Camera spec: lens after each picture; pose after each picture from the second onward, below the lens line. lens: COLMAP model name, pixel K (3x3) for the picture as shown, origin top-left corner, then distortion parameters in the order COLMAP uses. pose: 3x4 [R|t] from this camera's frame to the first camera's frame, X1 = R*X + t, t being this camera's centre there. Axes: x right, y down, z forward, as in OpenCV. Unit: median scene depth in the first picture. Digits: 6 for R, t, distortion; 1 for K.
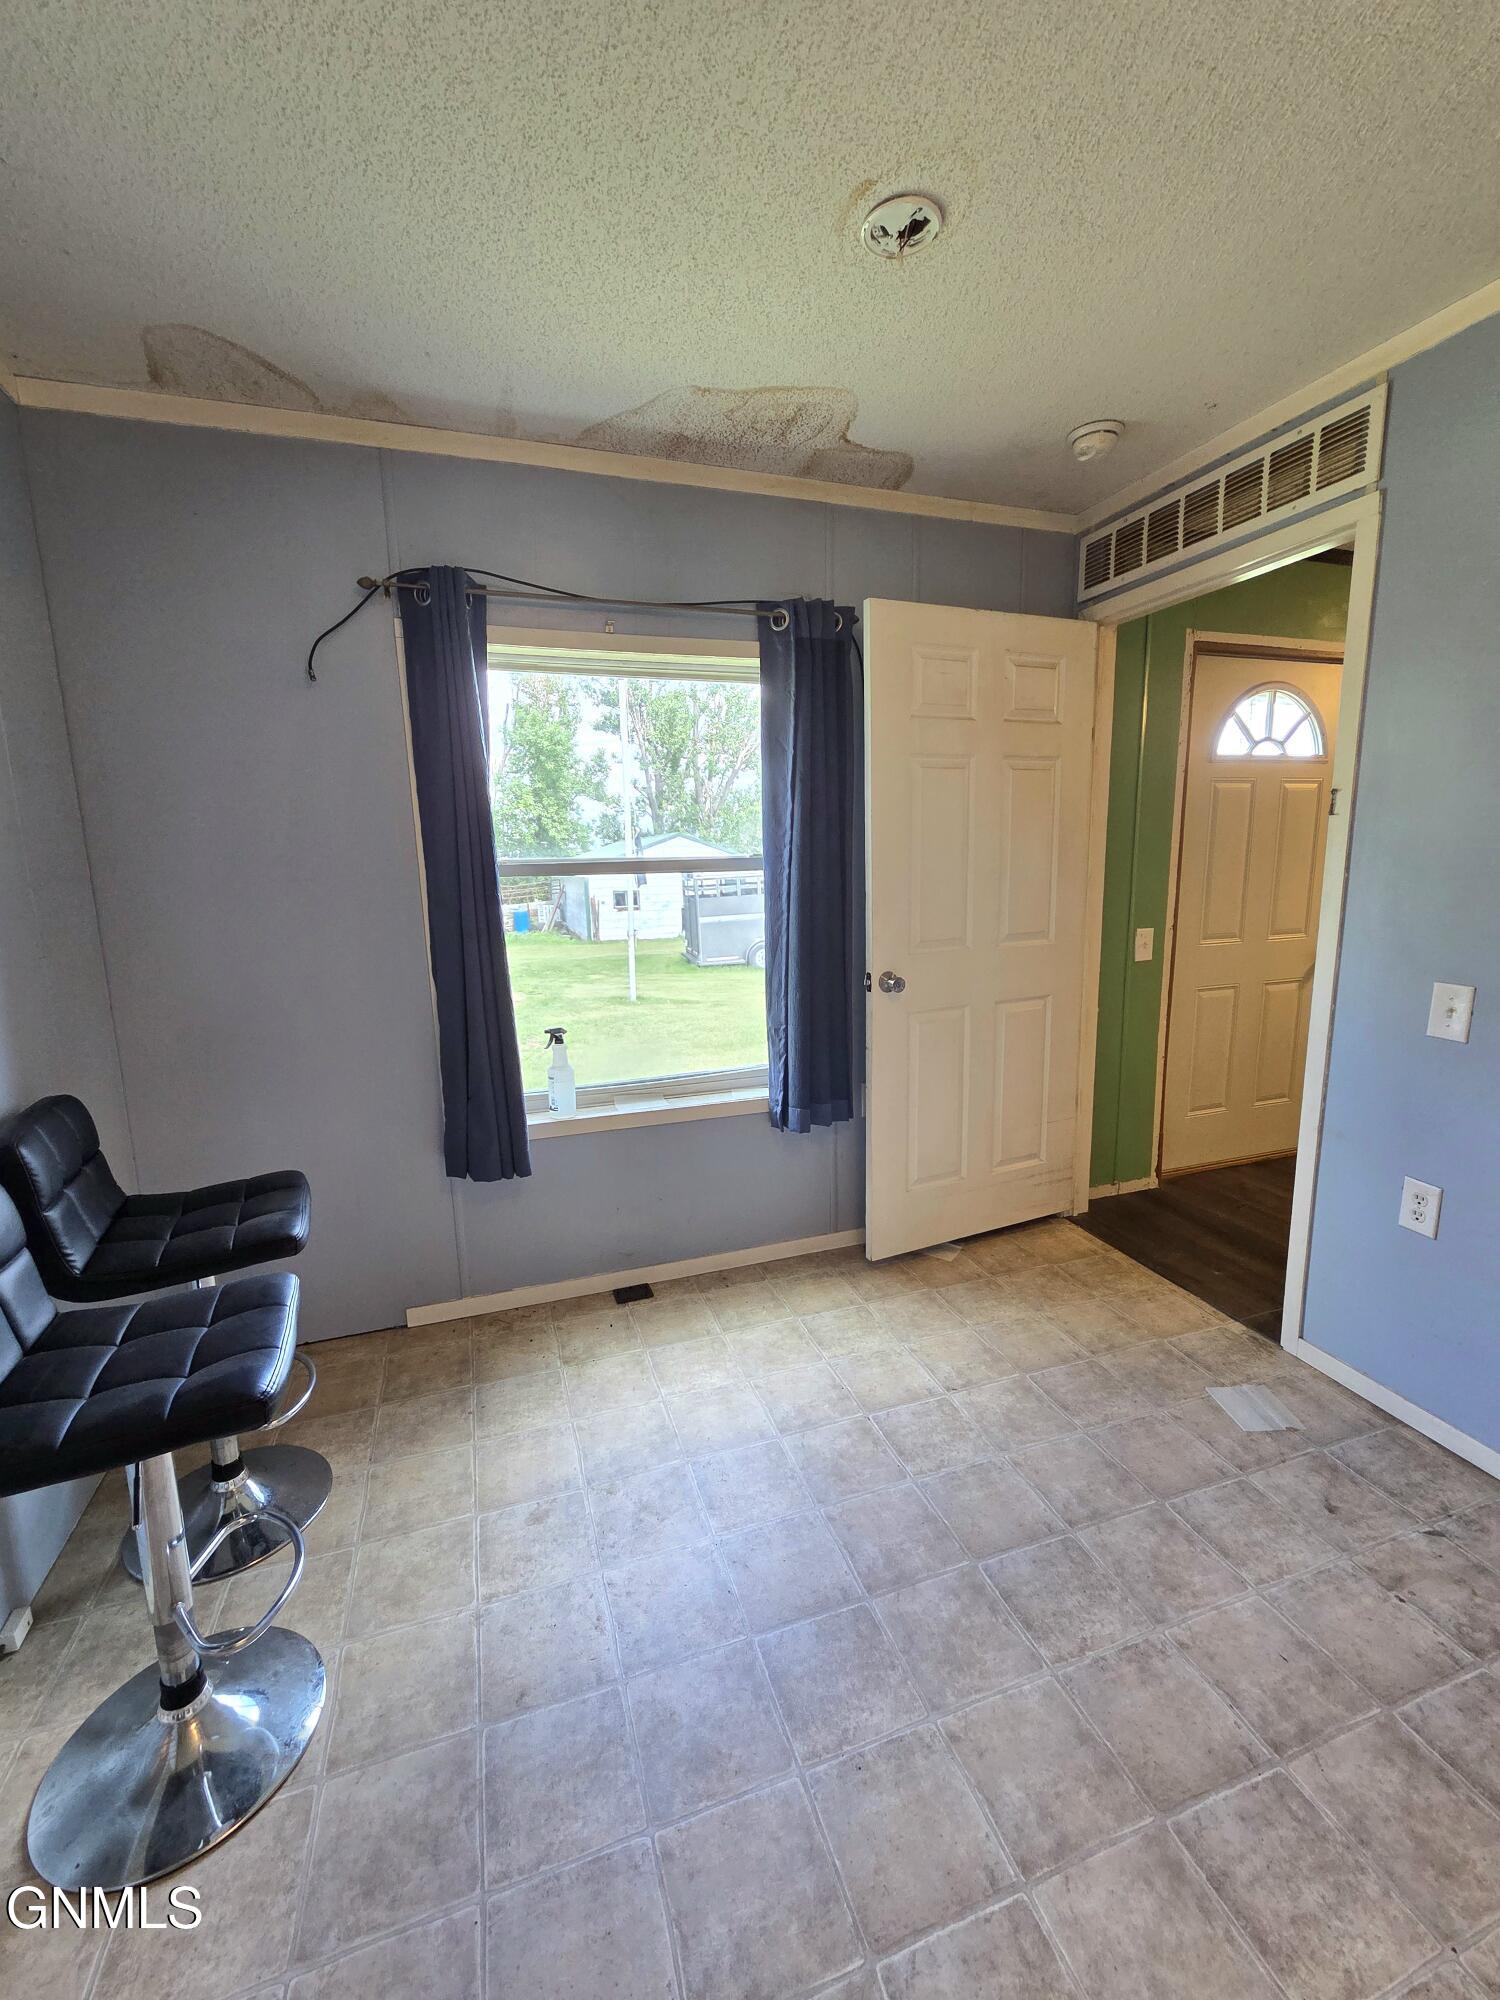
lens RADIAL K [[816.2, 0, 750.2], [0, 816.2, 1012.3], [0, 0, 1]] dist [-0.006808, 0.002057]
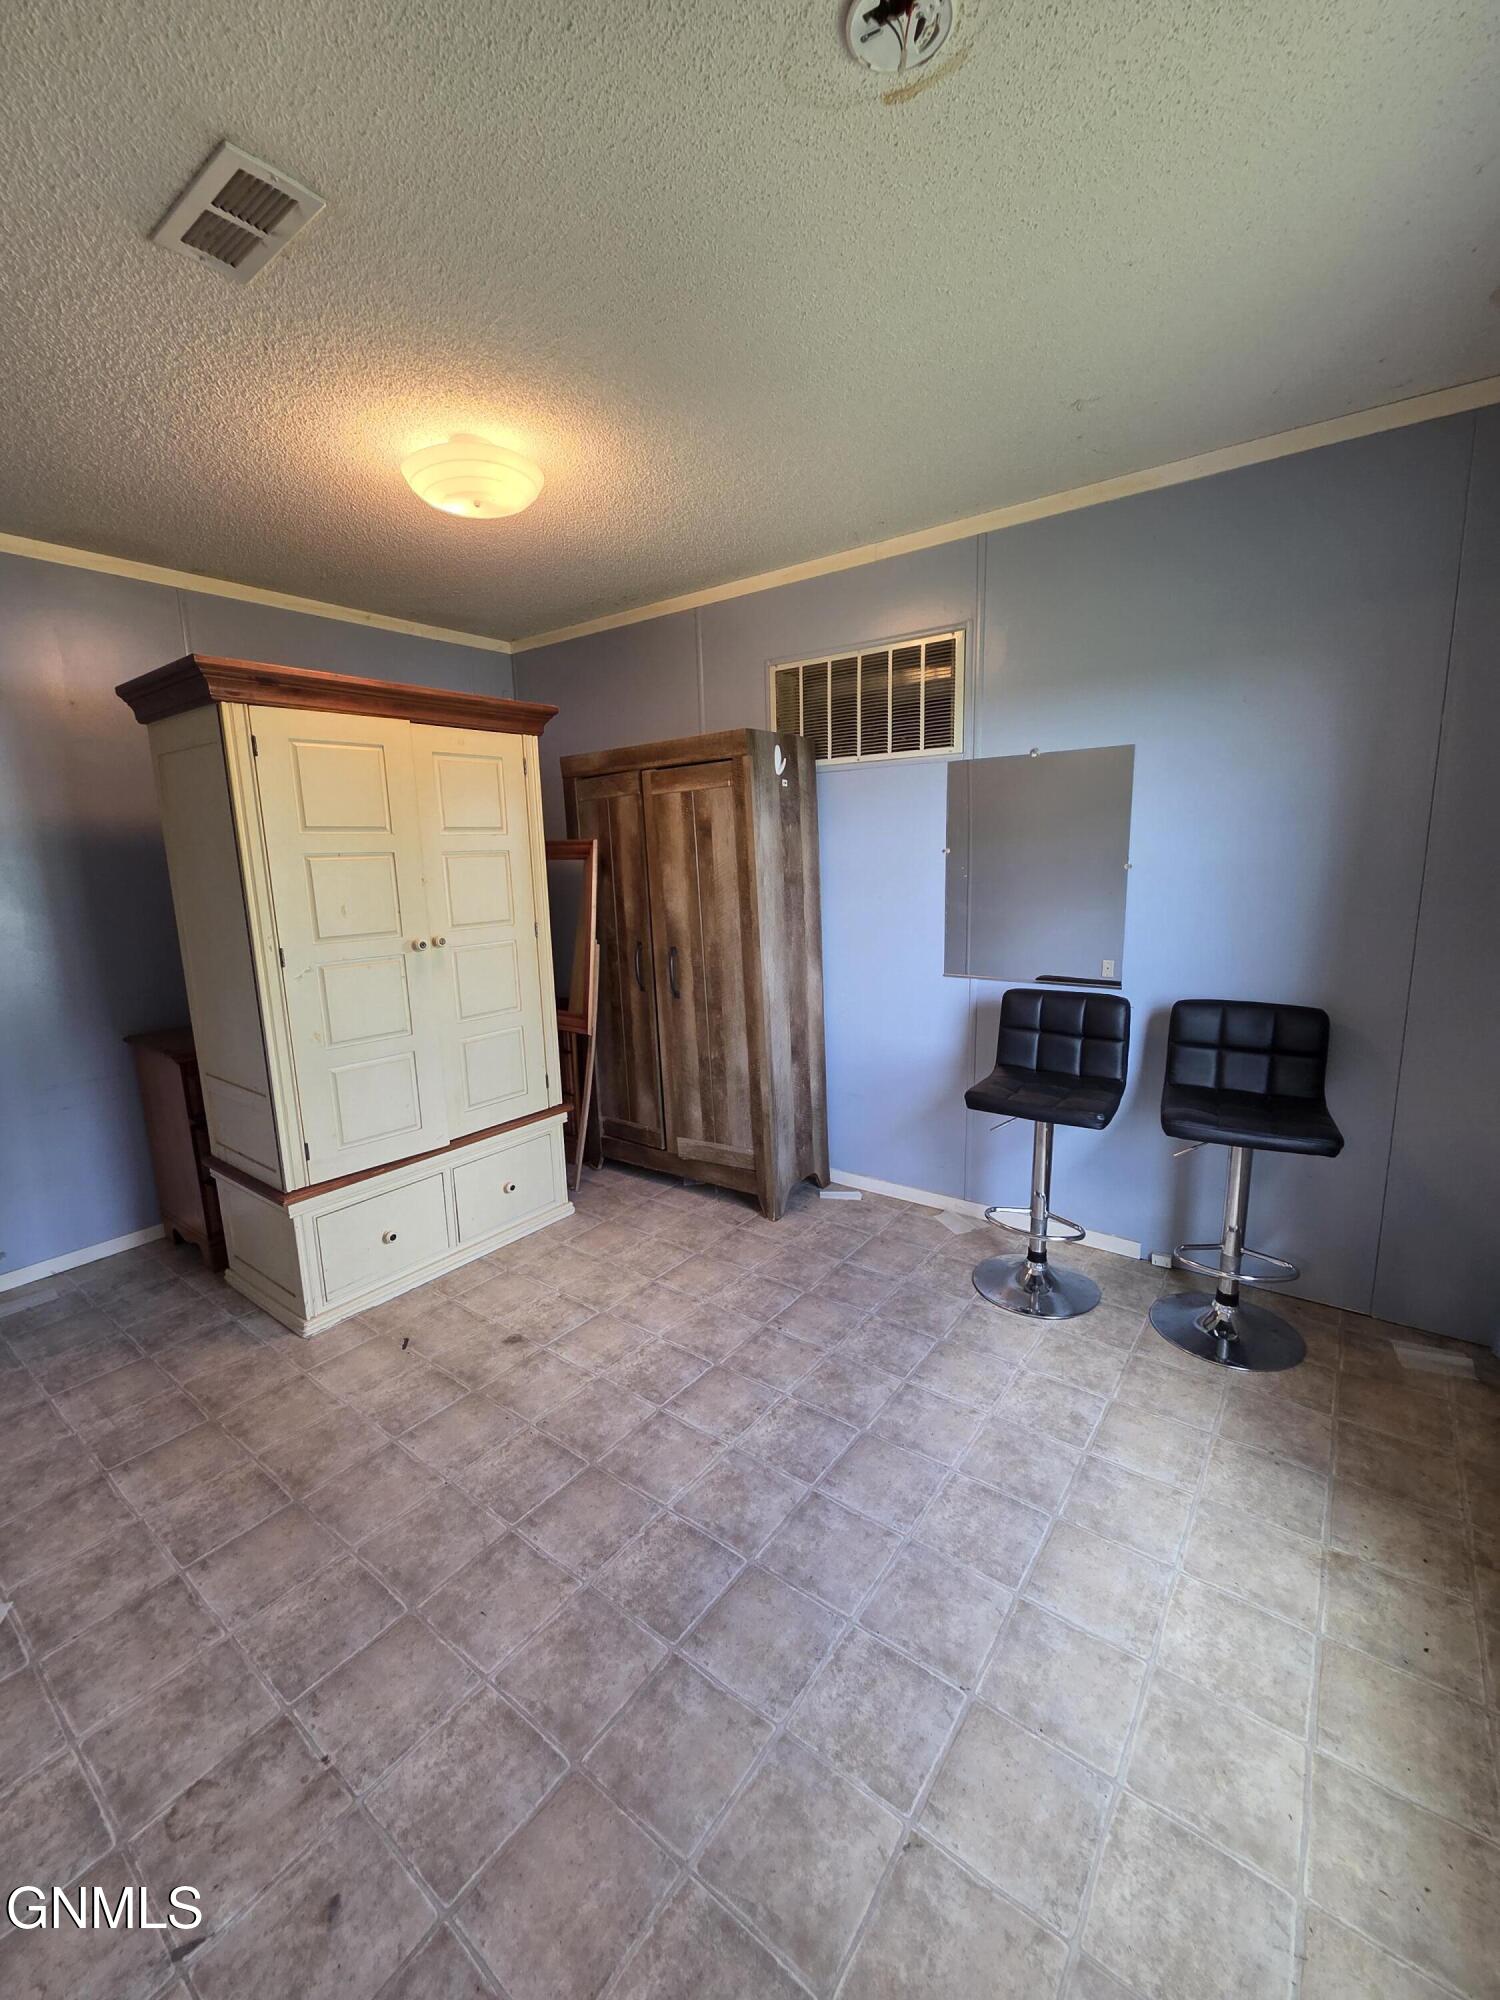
lens RADIAL K [[816.2, 0, 762.8], [0, 816.2, 988.4], [0, 0, 1]] dist [-0.006808, 0.002057]
pose [[-0.813511, 0.138947, -0.564706, 0.563601], [-0.069333, 0.940939, 0.331402, -0.264121], [0.577401, 0.308752, -0.755831, 1.183907]]
